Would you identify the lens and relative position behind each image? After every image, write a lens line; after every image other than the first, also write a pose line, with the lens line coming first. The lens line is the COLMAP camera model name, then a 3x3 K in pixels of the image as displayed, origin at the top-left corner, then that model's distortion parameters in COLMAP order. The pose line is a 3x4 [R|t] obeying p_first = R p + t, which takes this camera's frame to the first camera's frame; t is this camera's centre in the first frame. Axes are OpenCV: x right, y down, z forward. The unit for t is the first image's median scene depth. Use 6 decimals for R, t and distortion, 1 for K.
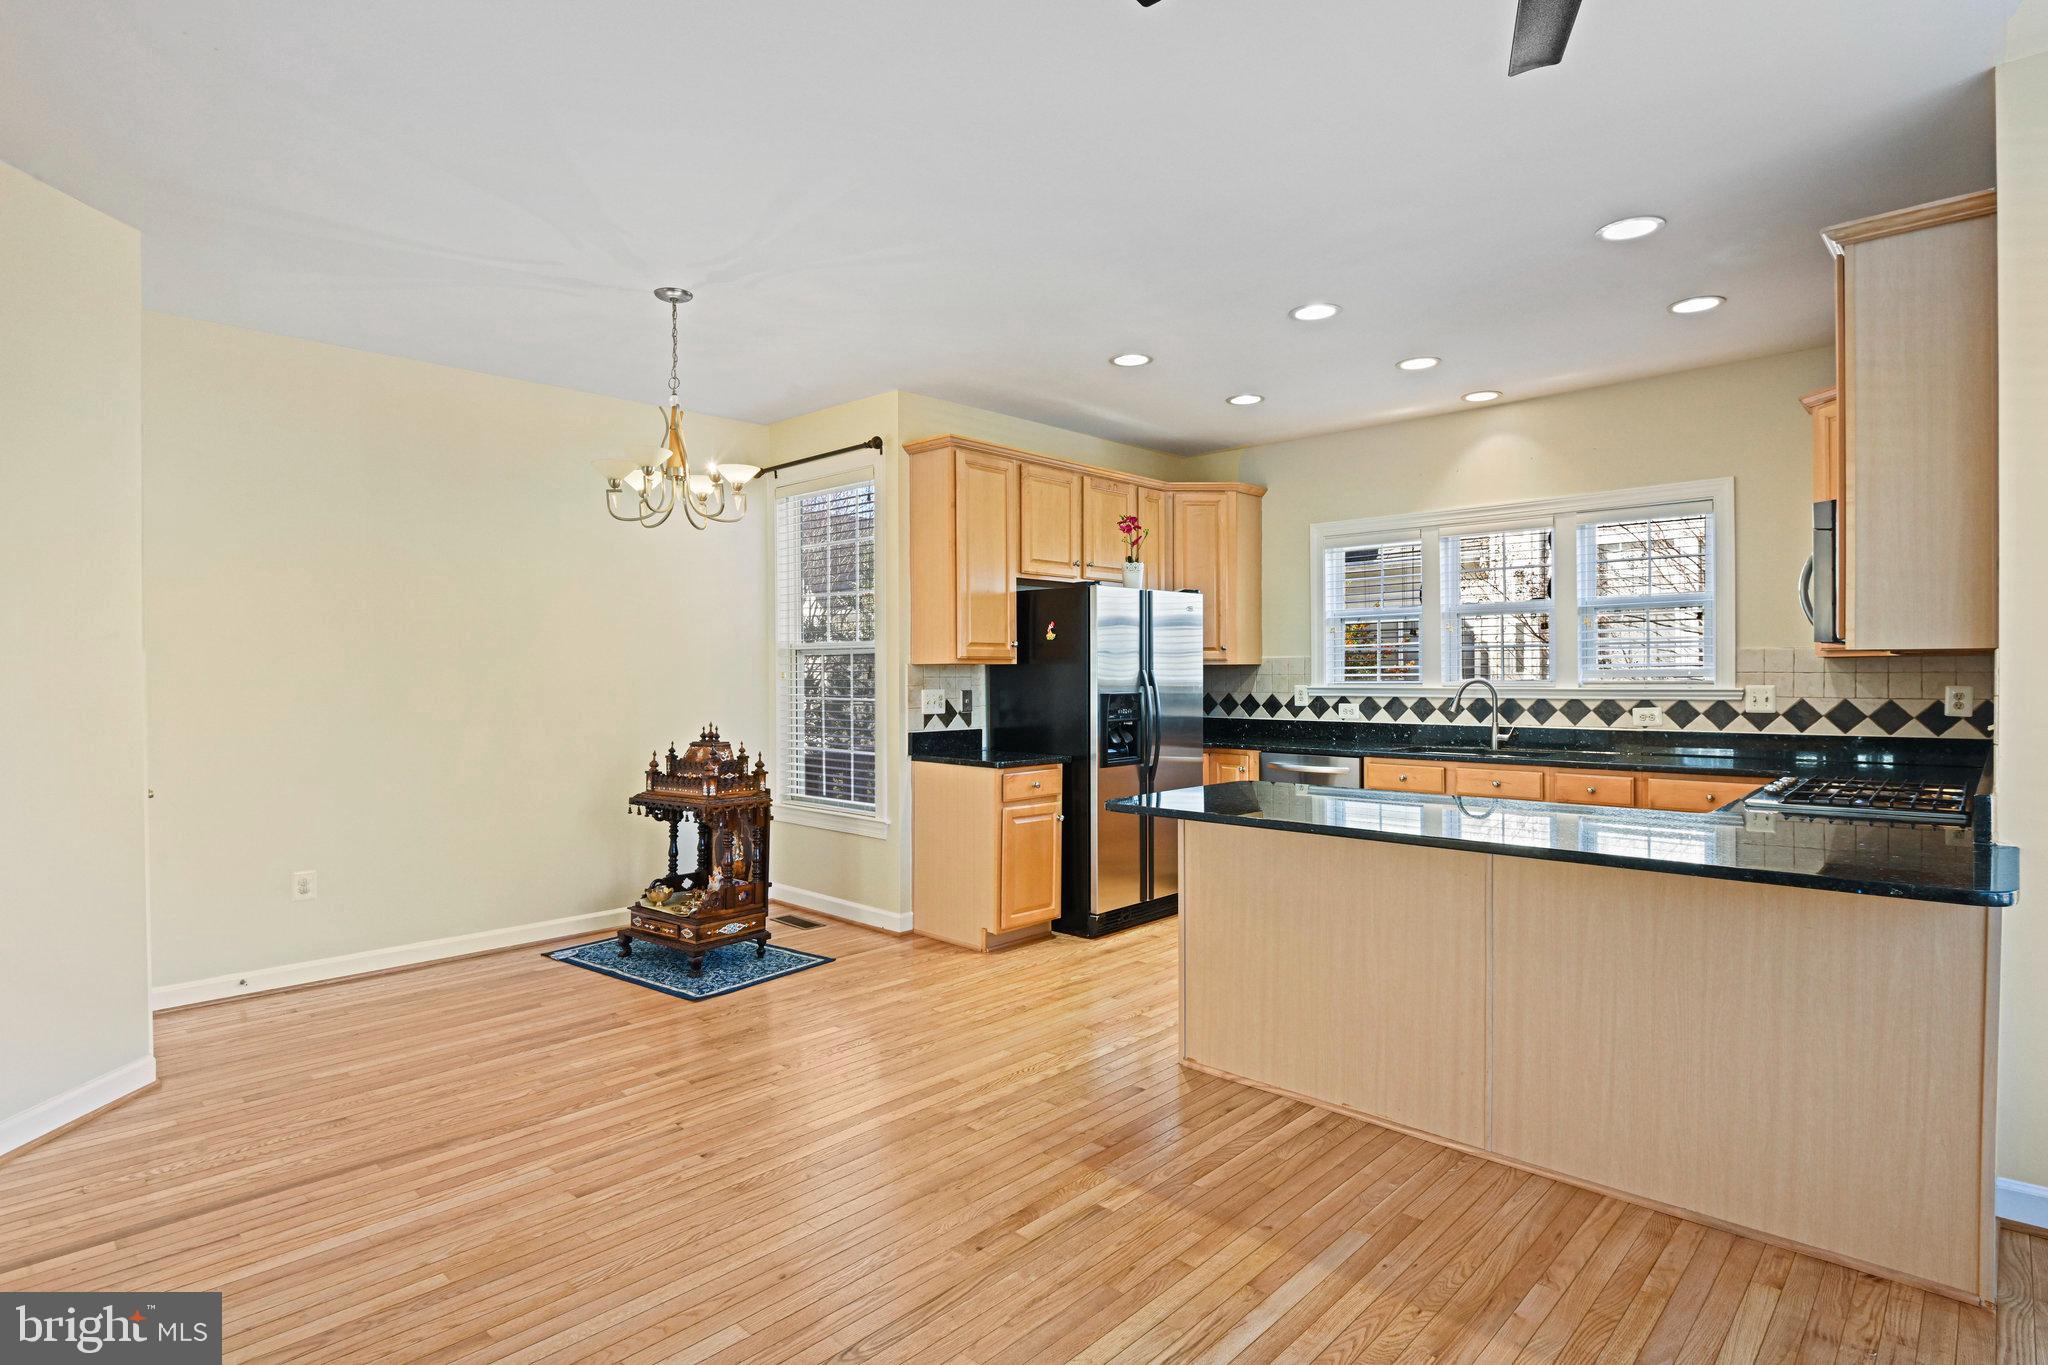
lens RADIAL K [[1031.2, 0, 1024.0], [0, 1031.2, 682.5], [0, 0, 1]] dist [-0.011724, -0.007896]
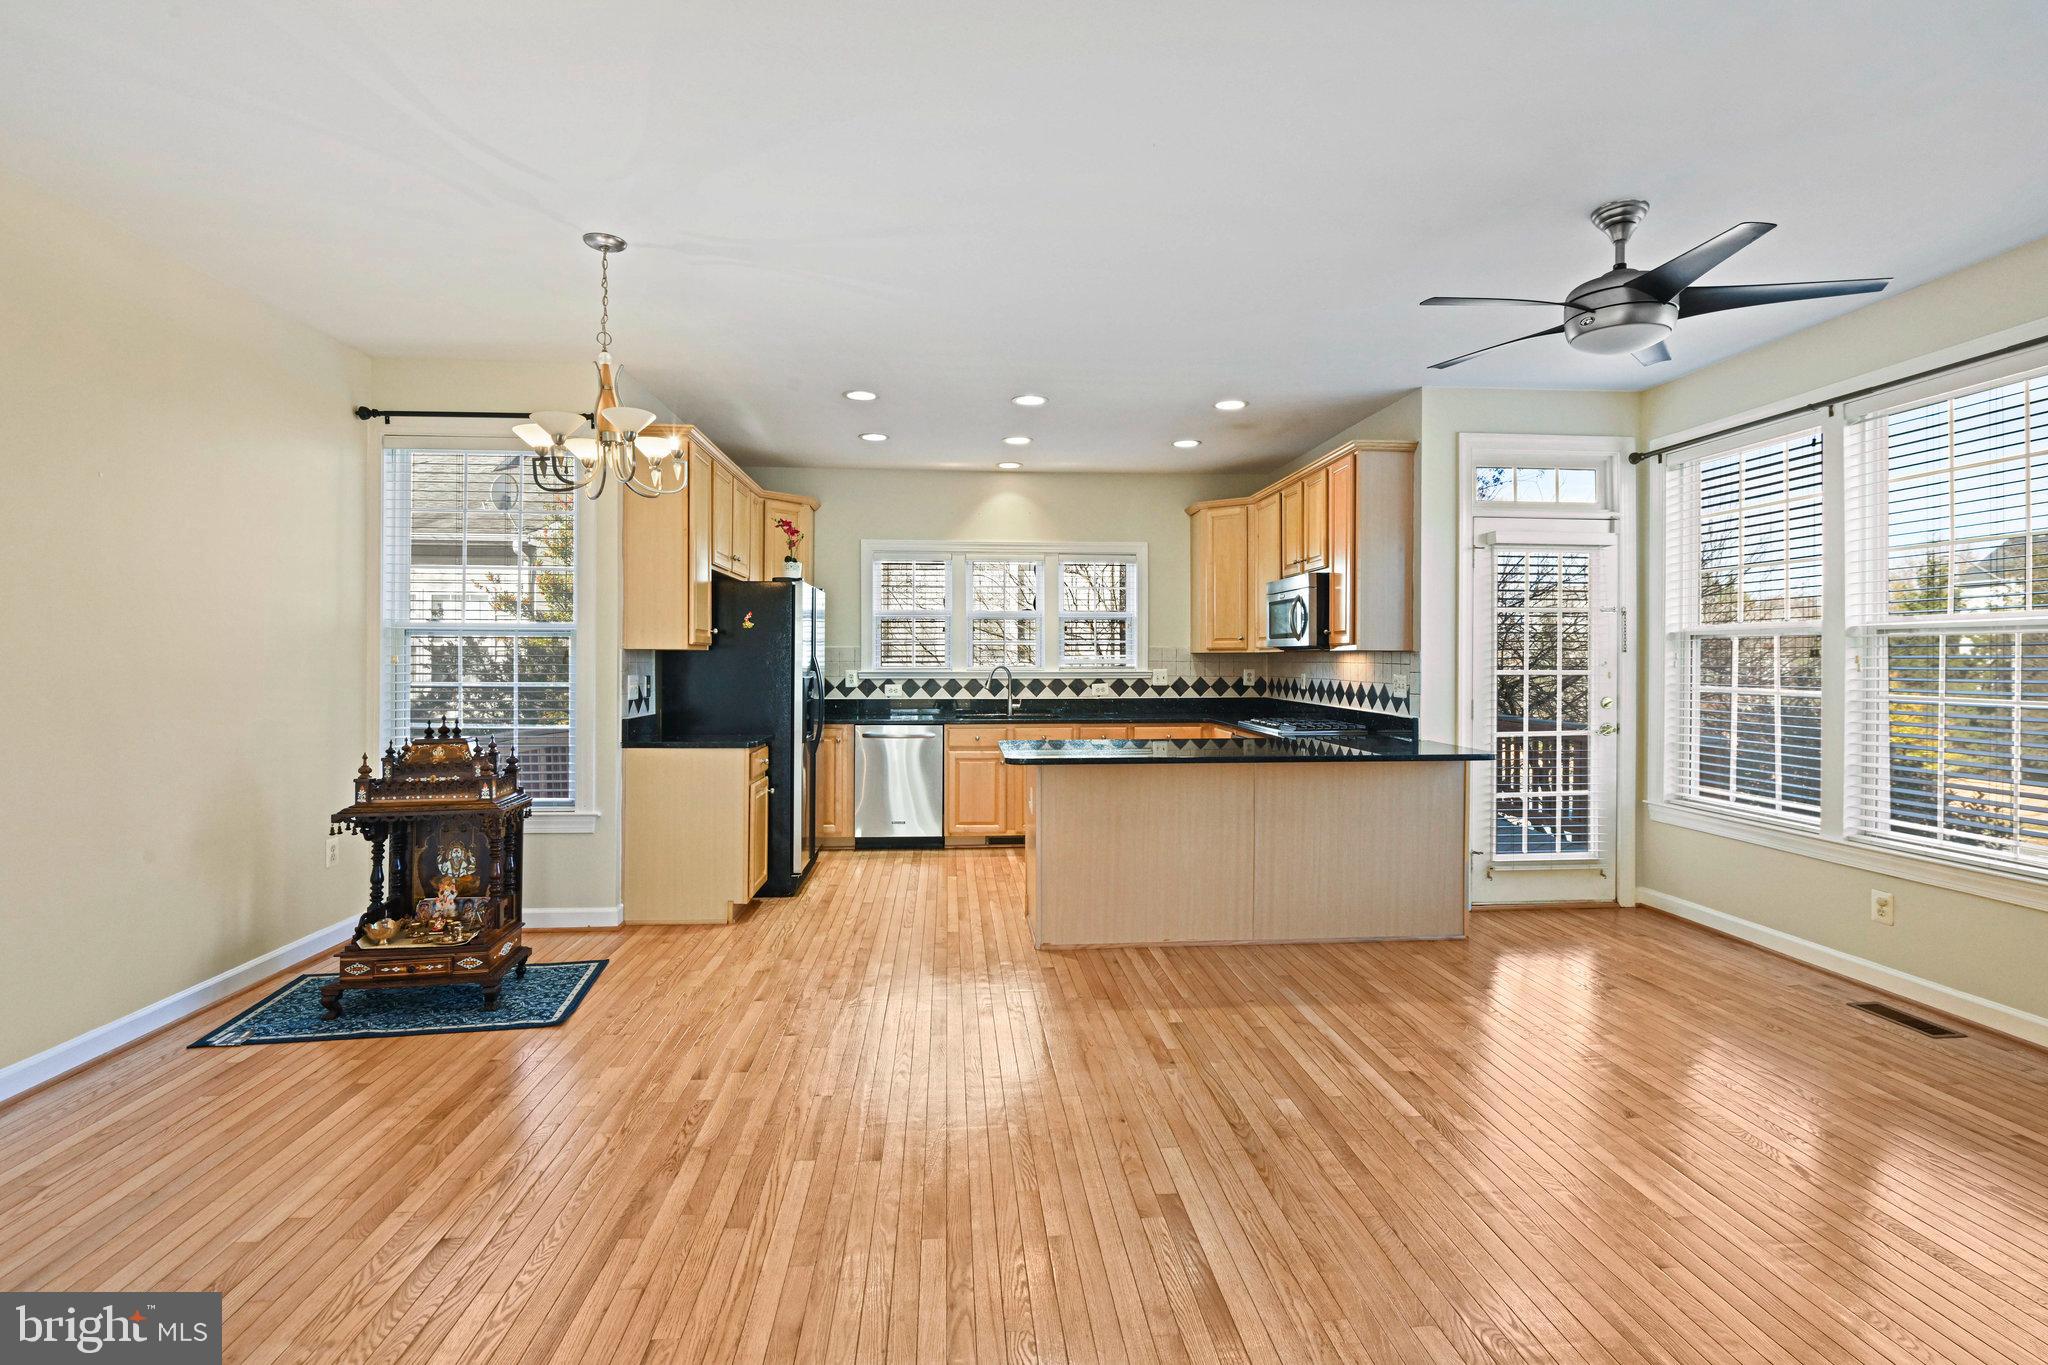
lens RADIAL K [[950.1, 0, 1016.2], [0, 950.1, 660.6], [0, 0, 1]] dist [-0.015823, -0.000655]
pose [[0.668720, 0.005073, 0.743497, -0.532178], [0.001880, 0.999962, -0.008514, 0.001541], [-0.743512, 0.007091, 0.668685, 0.125503]]
